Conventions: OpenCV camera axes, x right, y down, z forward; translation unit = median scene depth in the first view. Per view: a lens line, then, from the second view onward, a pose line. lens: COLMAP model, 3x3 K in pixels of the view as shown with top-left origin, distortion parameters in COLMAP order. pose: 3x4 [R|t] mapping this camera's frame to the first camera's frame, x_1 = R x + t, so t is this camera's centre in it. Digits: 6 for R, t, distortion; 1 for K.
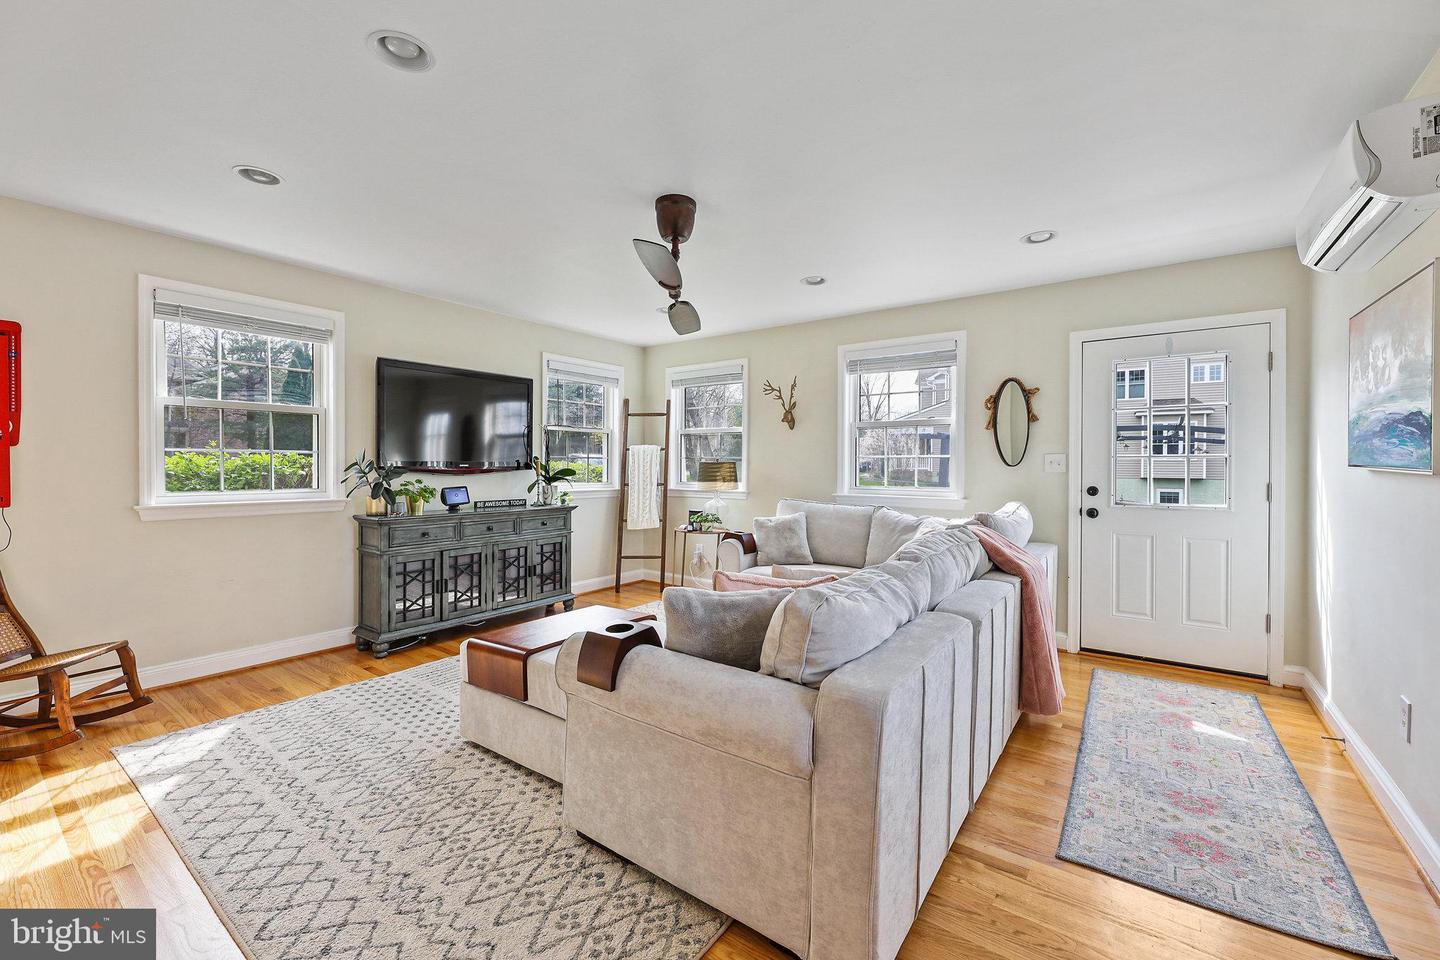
lens RADIAL K [[589.7, 0, 713.7], [0, 589.7, 466.7], [0, 0, 1]] dist [-0.002051, -0.000213]
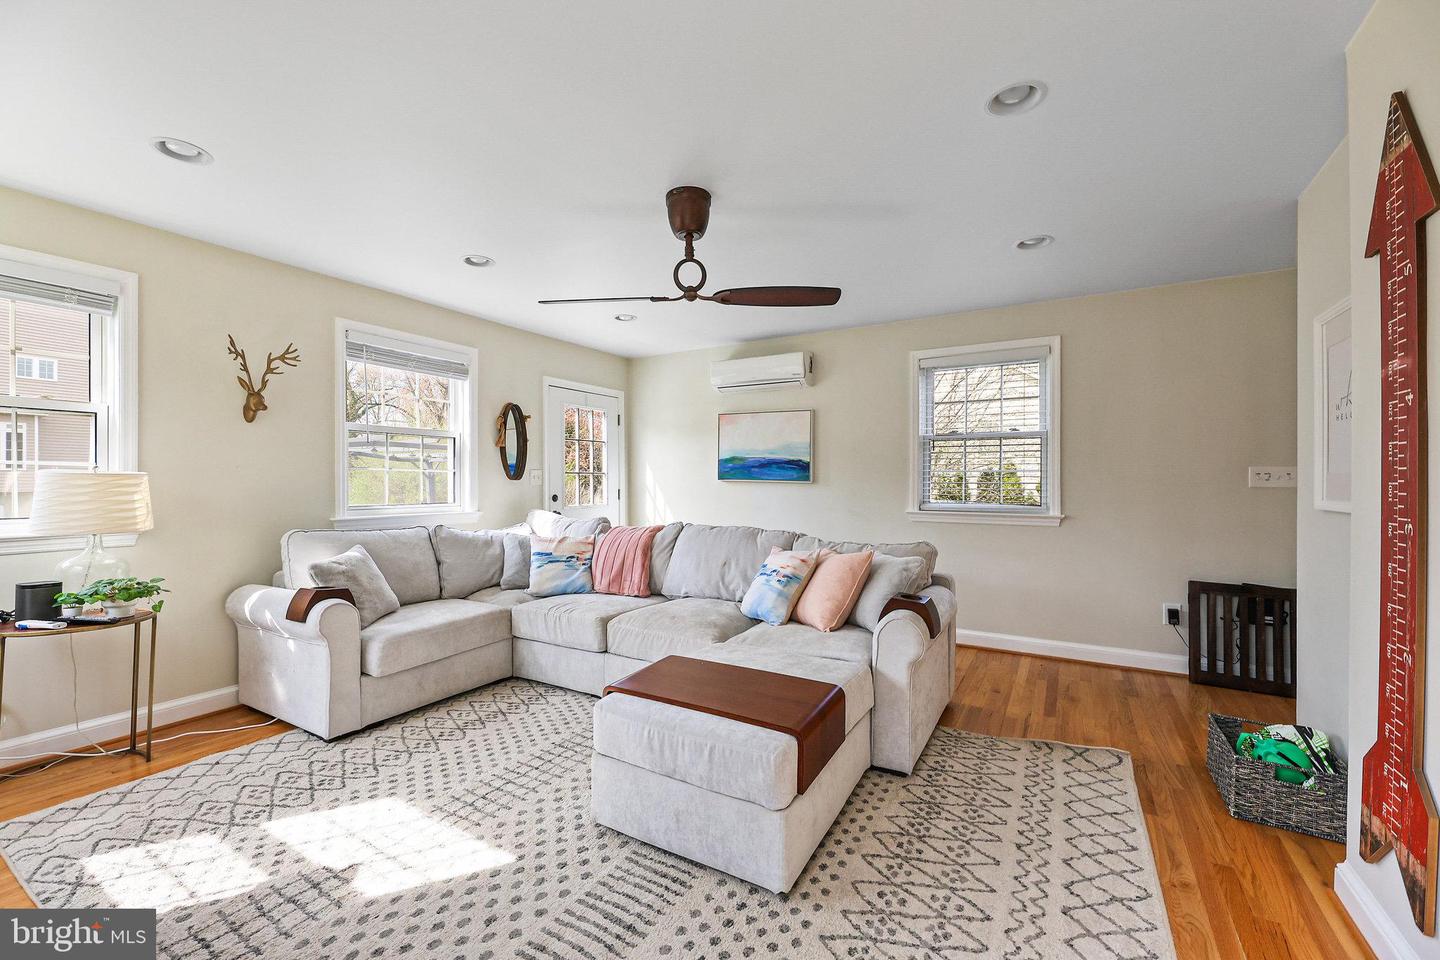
lens RADIAL K [[585.6, 0, 714.8], [0, 585.6, 477.5], [0, 0, 1]] dist [-0.000537, -0.000002]
pose [[-0.095404, -0.000296, 0.995439, -1.031896], [0.000806, 1.000000, 0.000375, -0.008026], [-0.995438, 0.000839, -0.095404, 1.099732]]
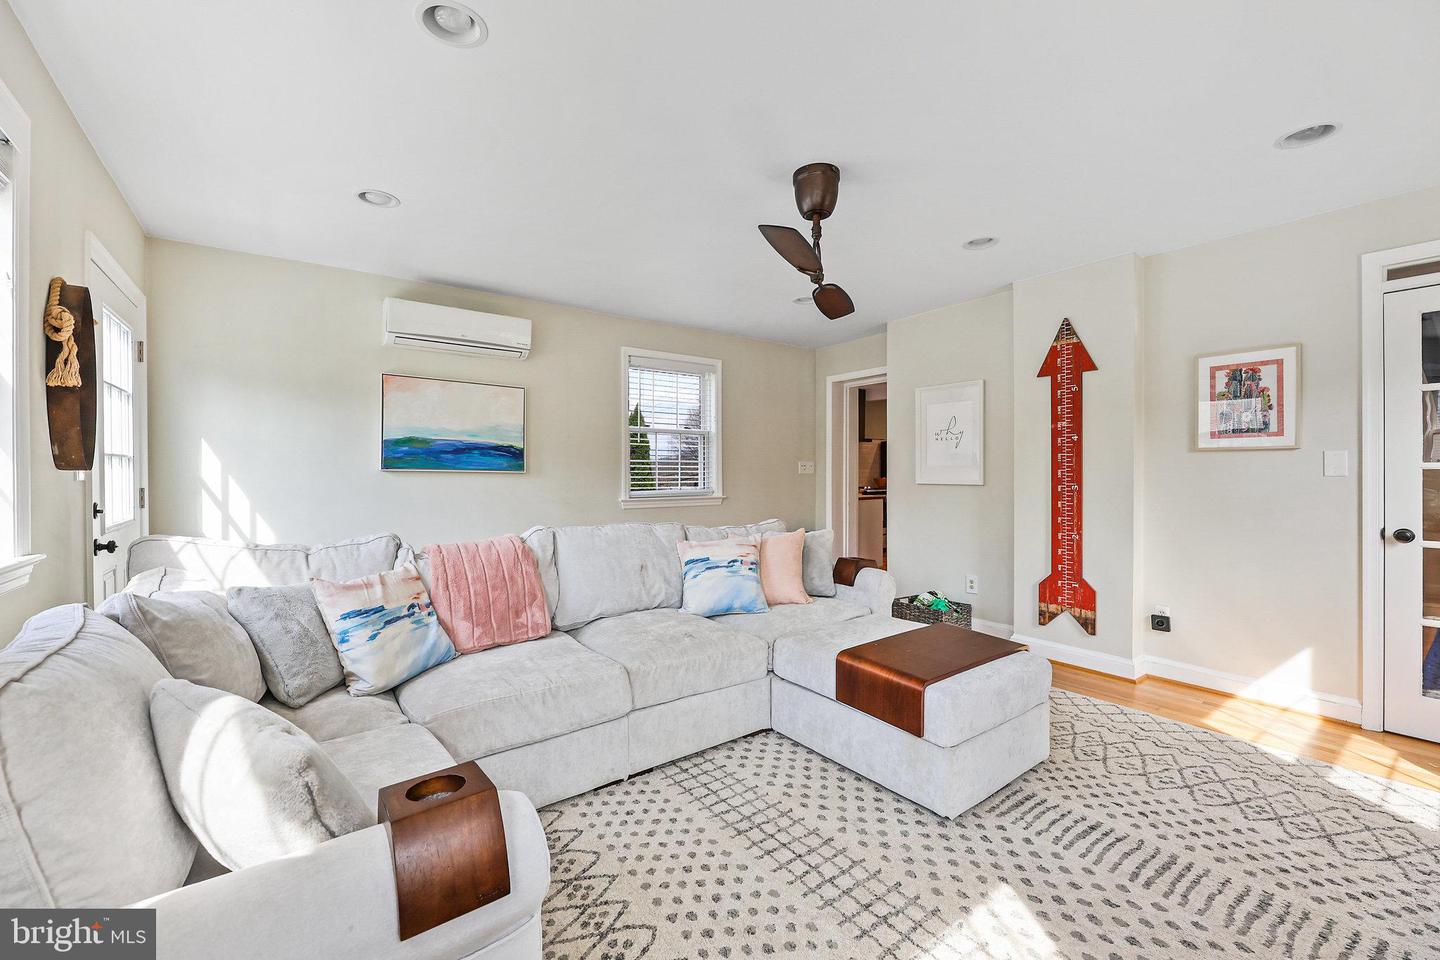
lens RADIAL K [[589.7, 0, 713.7], [0, 589.7, 466.7], [0, 0, 1]] dist [-0.002051, -0.000213]
pose [[-0.955452, -0.001635, 0.295143, -0.189023], [-0.002275, 0.999996, -0.001828, -0.005330], [-0.295139, -0.002418, -0.955451, 1.988434]]
